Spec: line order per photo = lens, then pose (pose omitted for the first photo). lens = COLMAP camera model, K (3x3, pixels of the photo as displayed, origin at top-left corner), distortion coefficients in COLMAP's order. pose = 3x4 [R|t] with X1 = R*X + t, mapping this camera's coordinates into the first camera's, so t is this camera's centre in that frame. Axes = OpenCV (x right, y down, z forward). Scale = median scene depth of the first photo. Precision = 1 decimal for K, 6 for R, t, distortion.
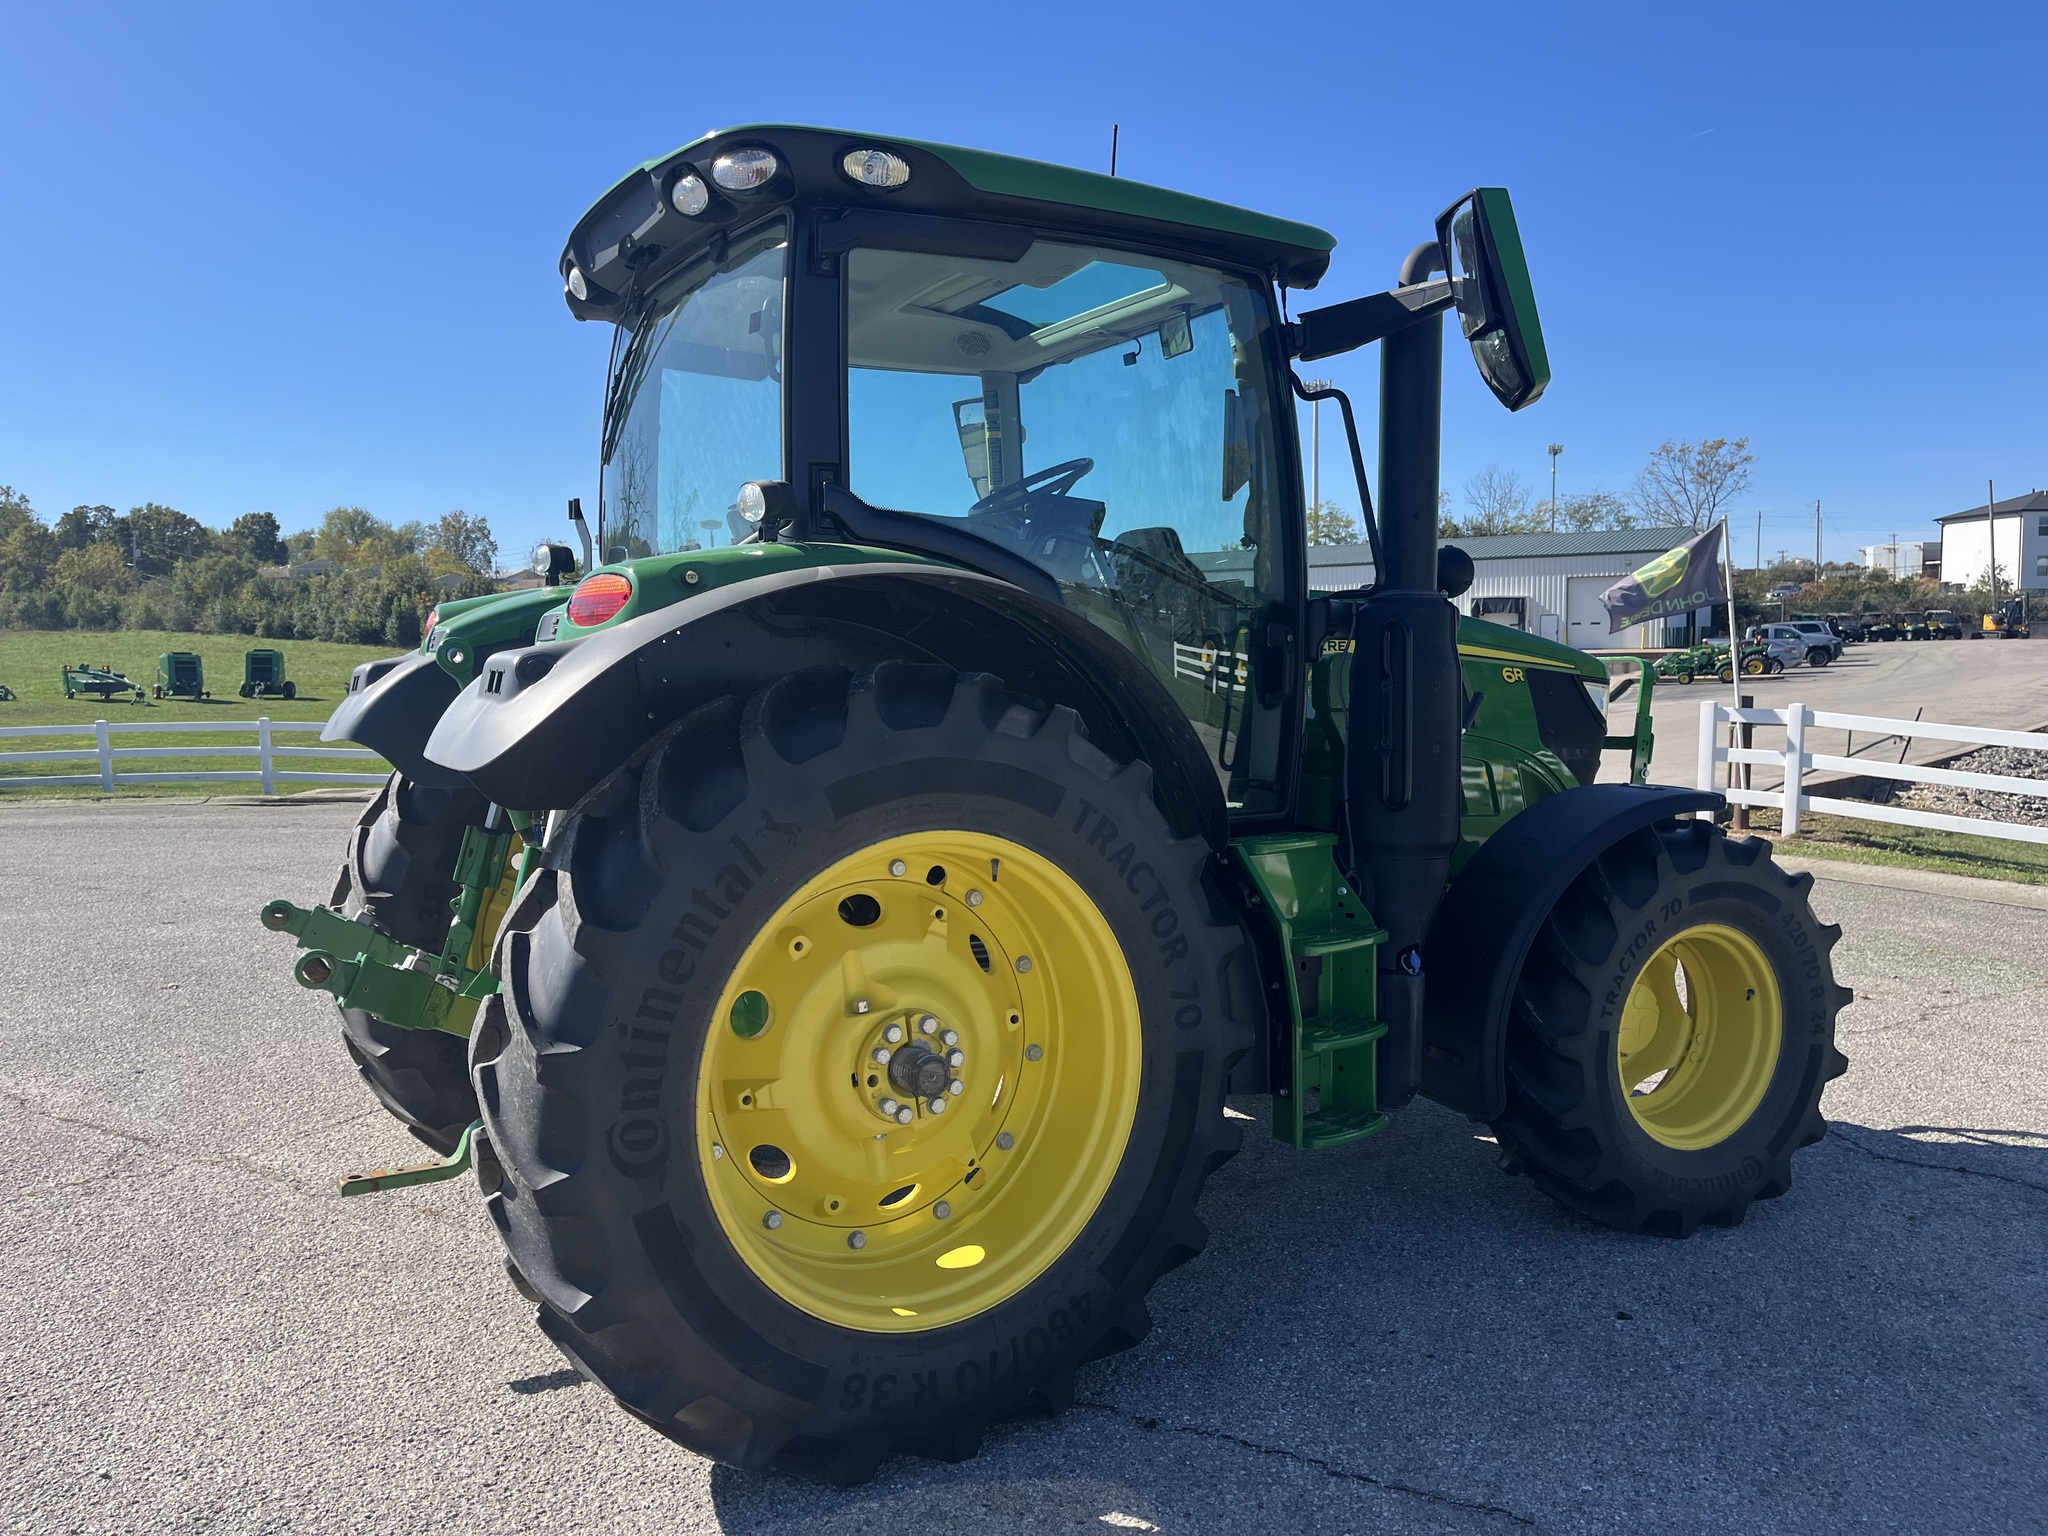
lens RADIAL K [[1549.6, 0, 1018.5], [0, 1549.6, 783.1], [0, 0, 1]] dist [0.057575, -0.071796]
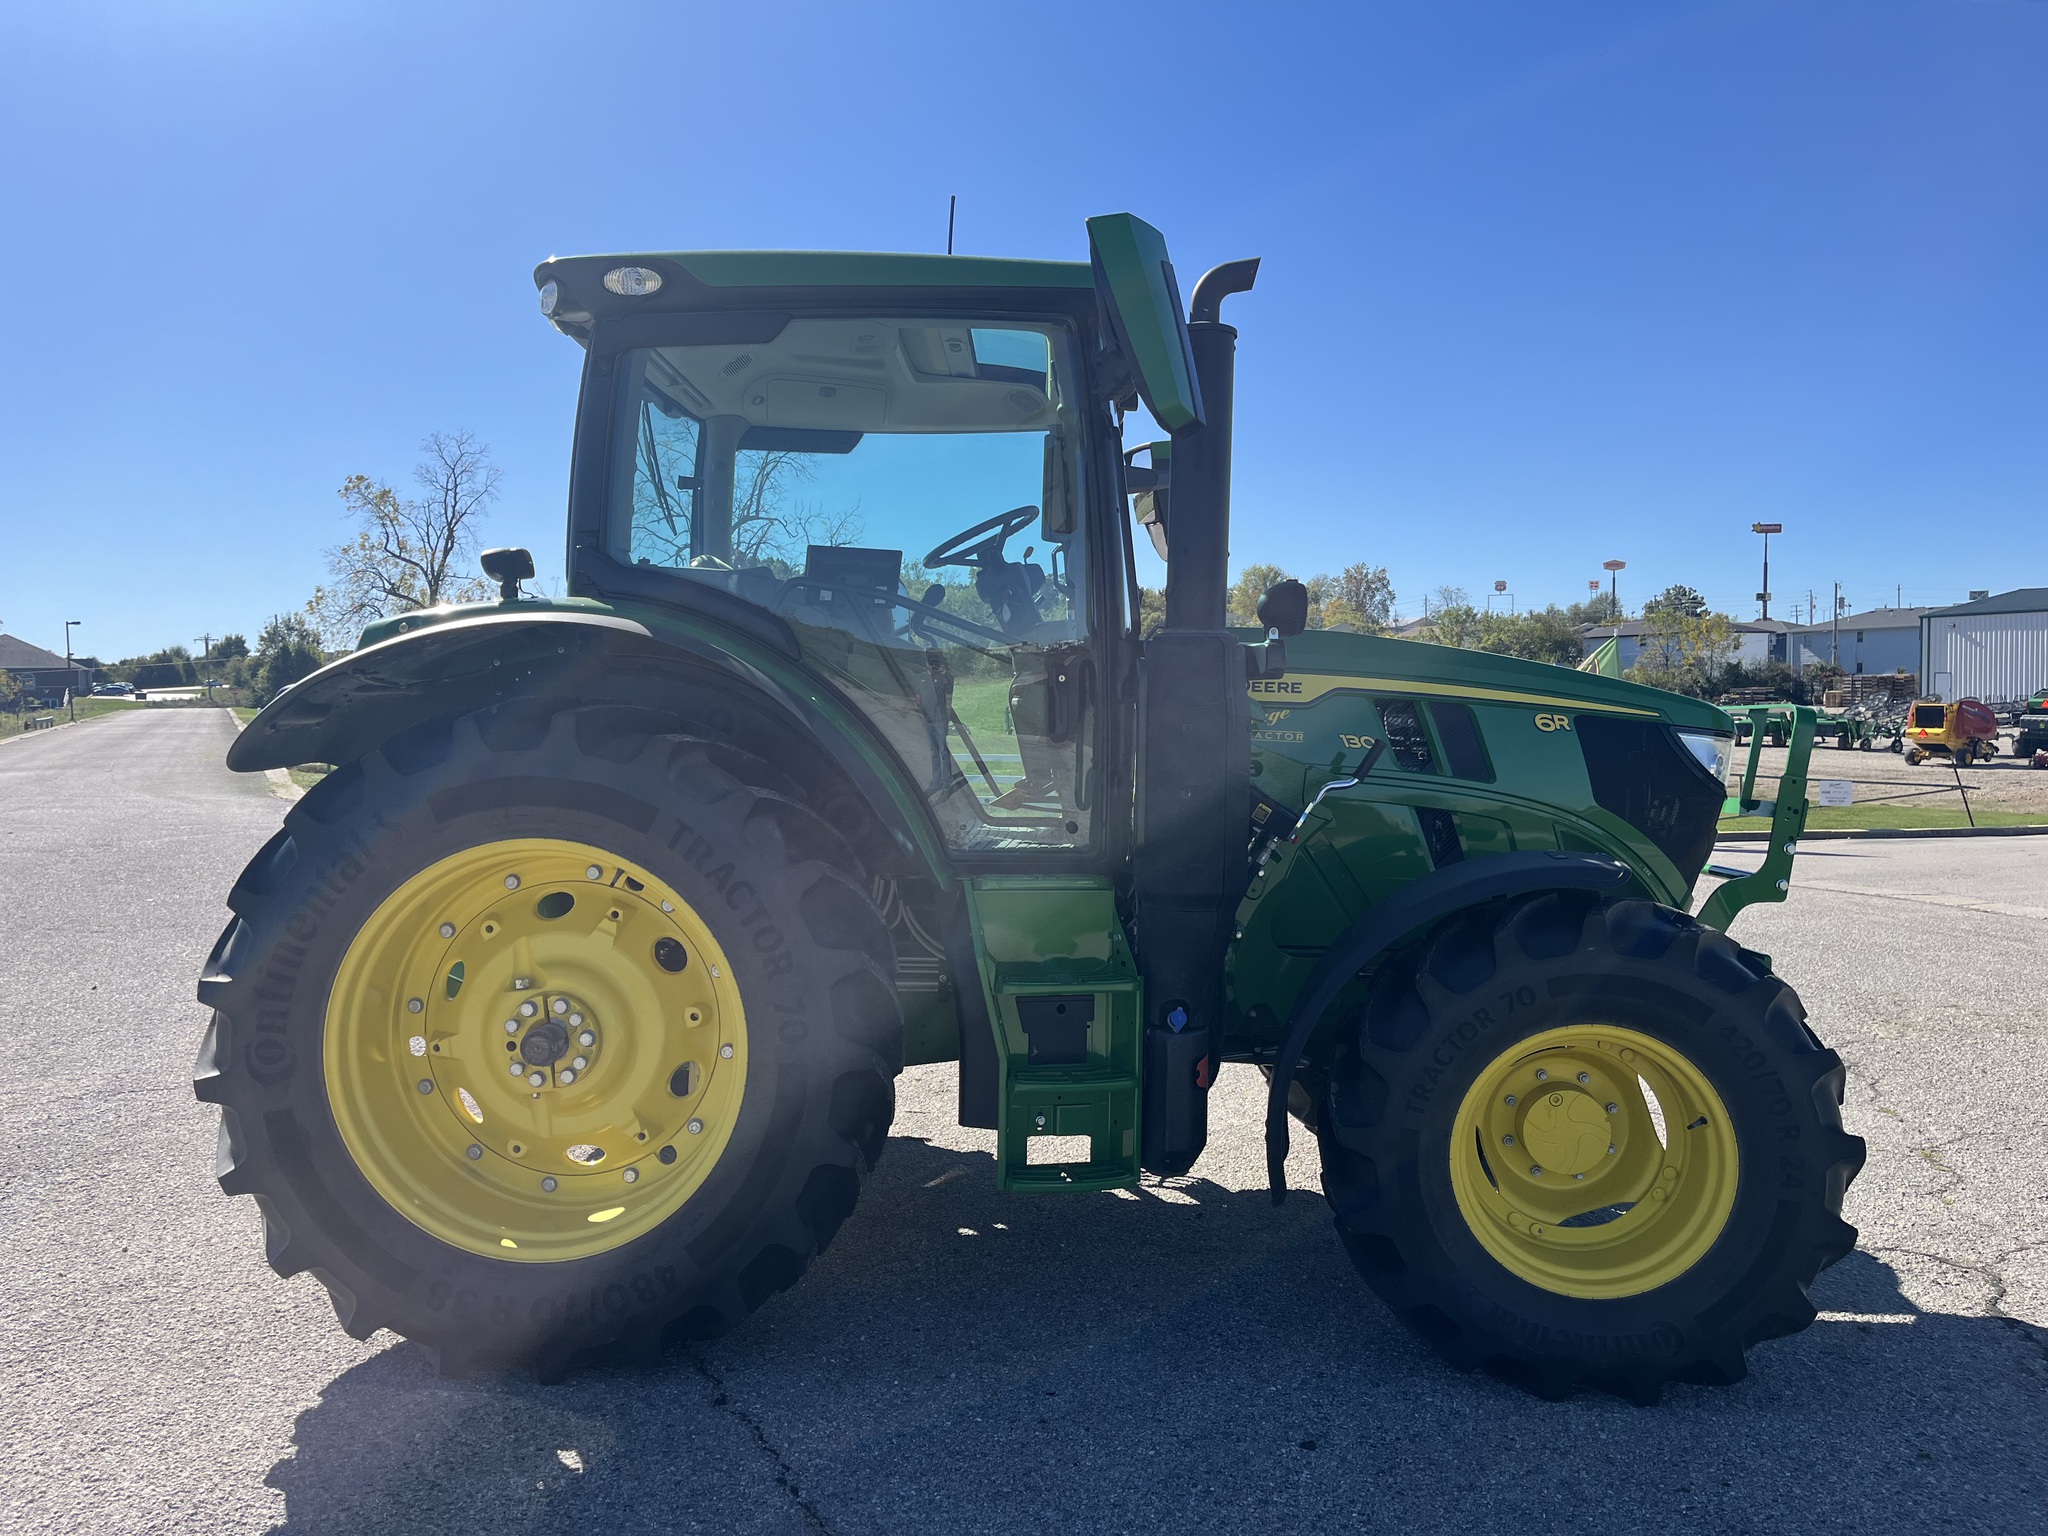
lens RADIAL K [[1549.6, 0, 1016.7], [0, 1549.6, 772.4], [0, 0, 1]] dist [0.057575, -0.071796]
pose [[0.845157, 0.033363, -0.533476, 0.587119], [-0.052665, 0.998391, -0.020996, -0.008979], [0.531917, 0.045841, 0.845555, 0.124877]]
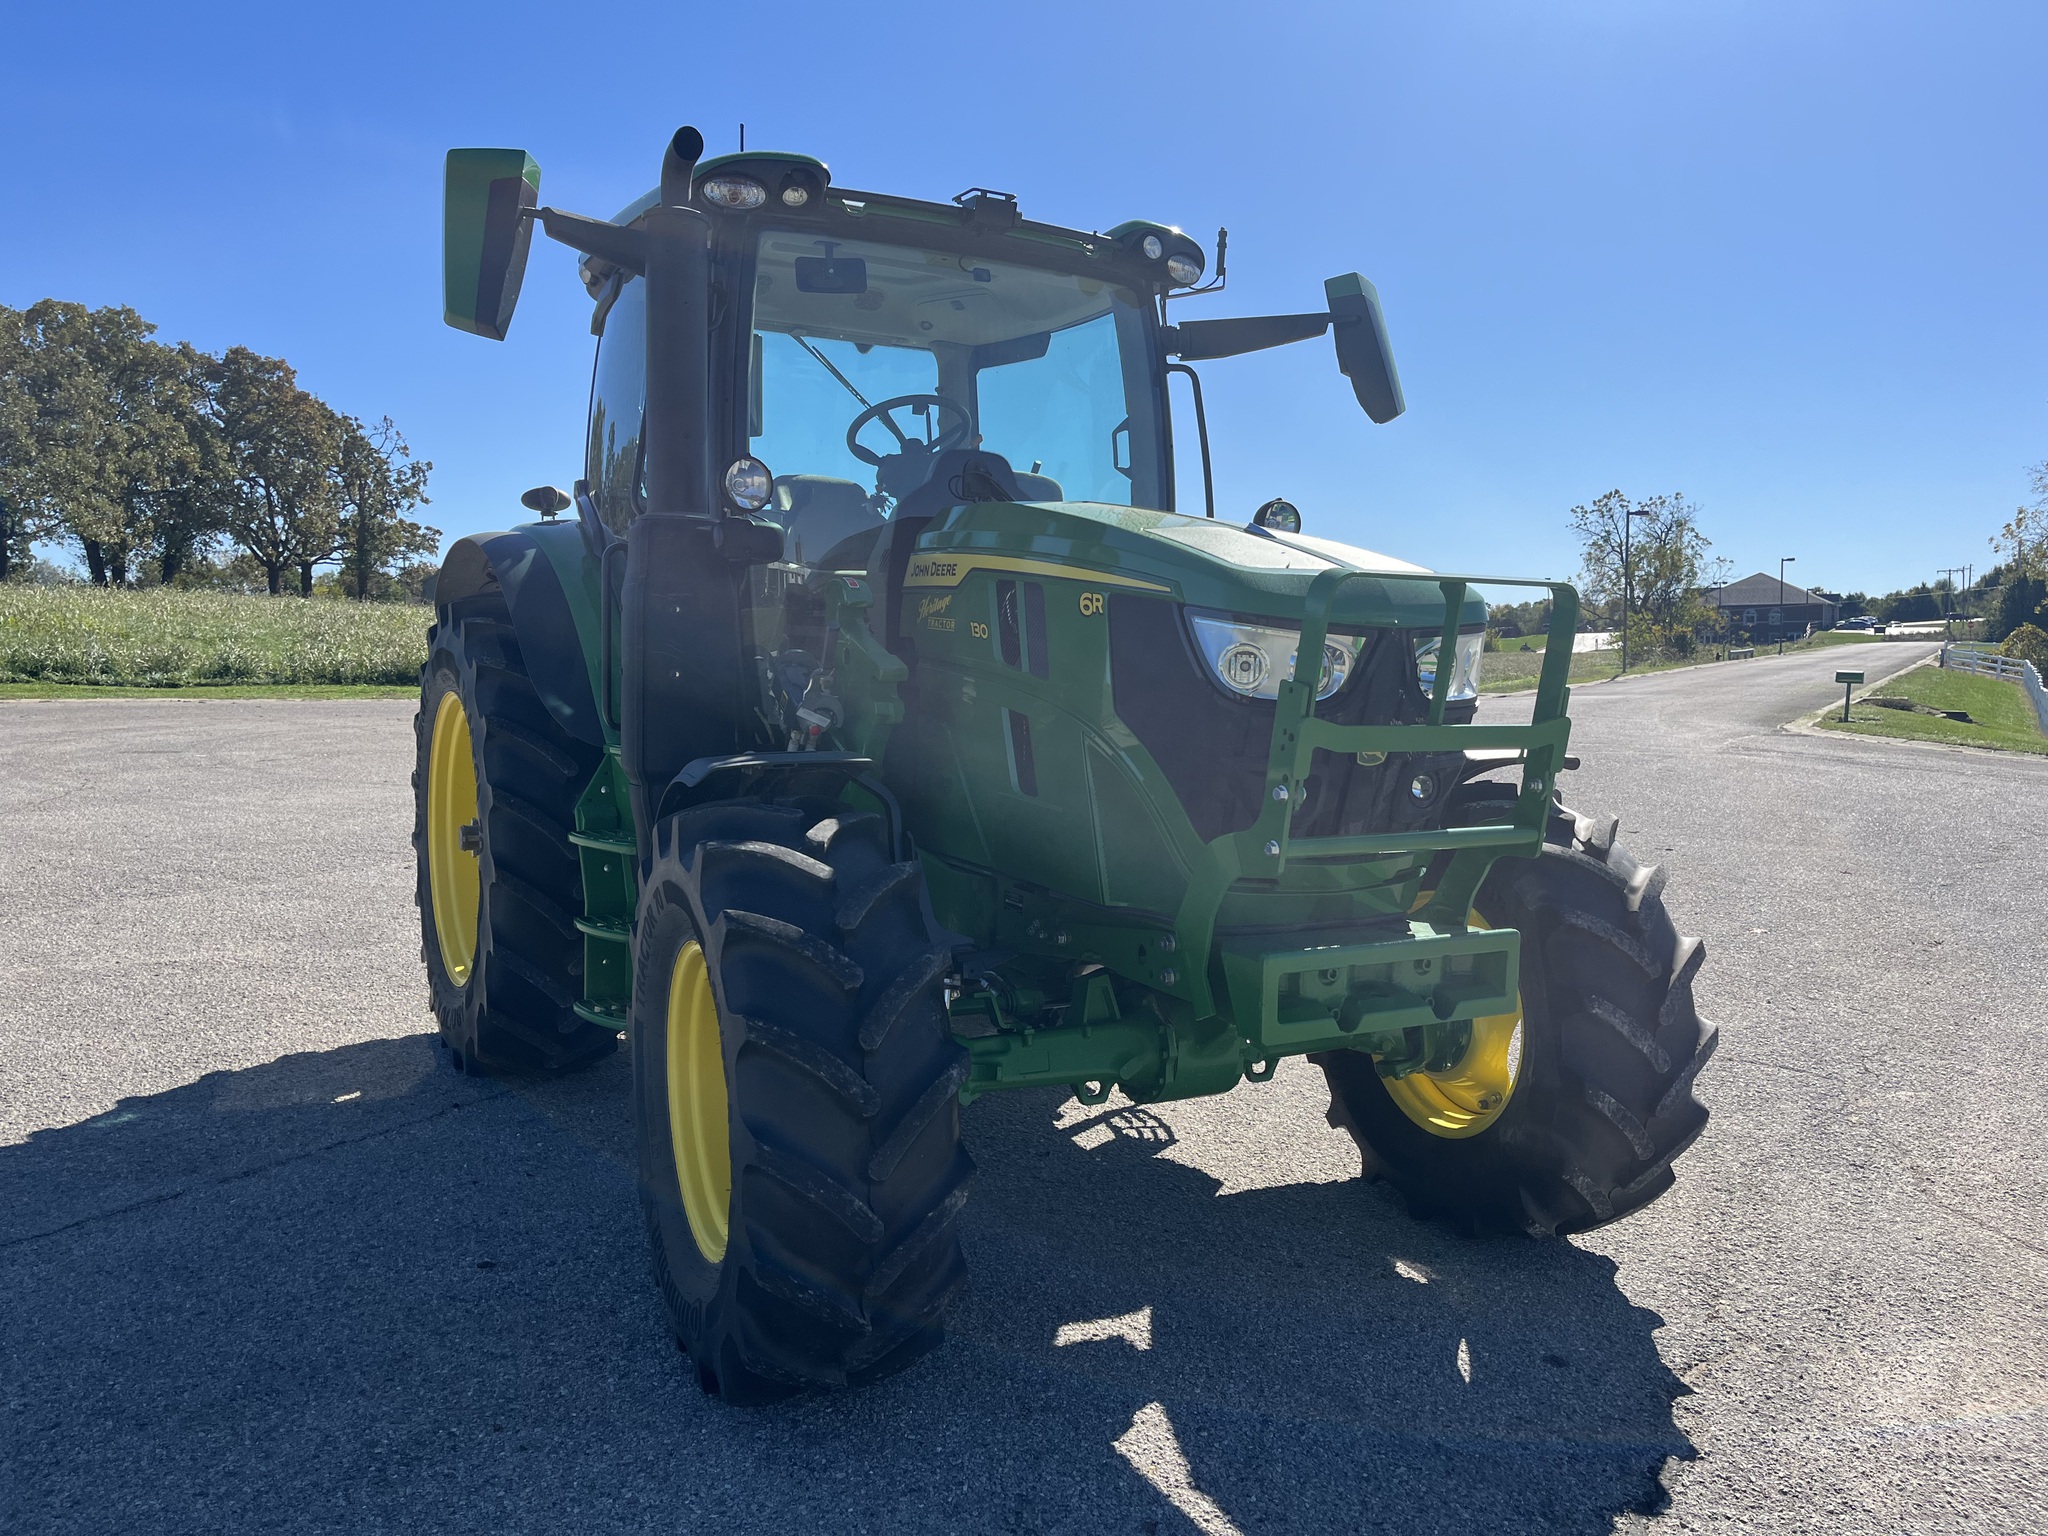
lens RADIAL K [[1549.6, 0, 1028.1], [0, 1549.6, 771.6], [0, 0, 1]] dist [0.057575, -0.071796]
pose [[-0.019096, 0.095856, -0.995212, 1.088024], [-0.084928, 0.991640, 0.097141, -0.067089], [0.996204, 0.086376, -0.010796, 1.096261]]
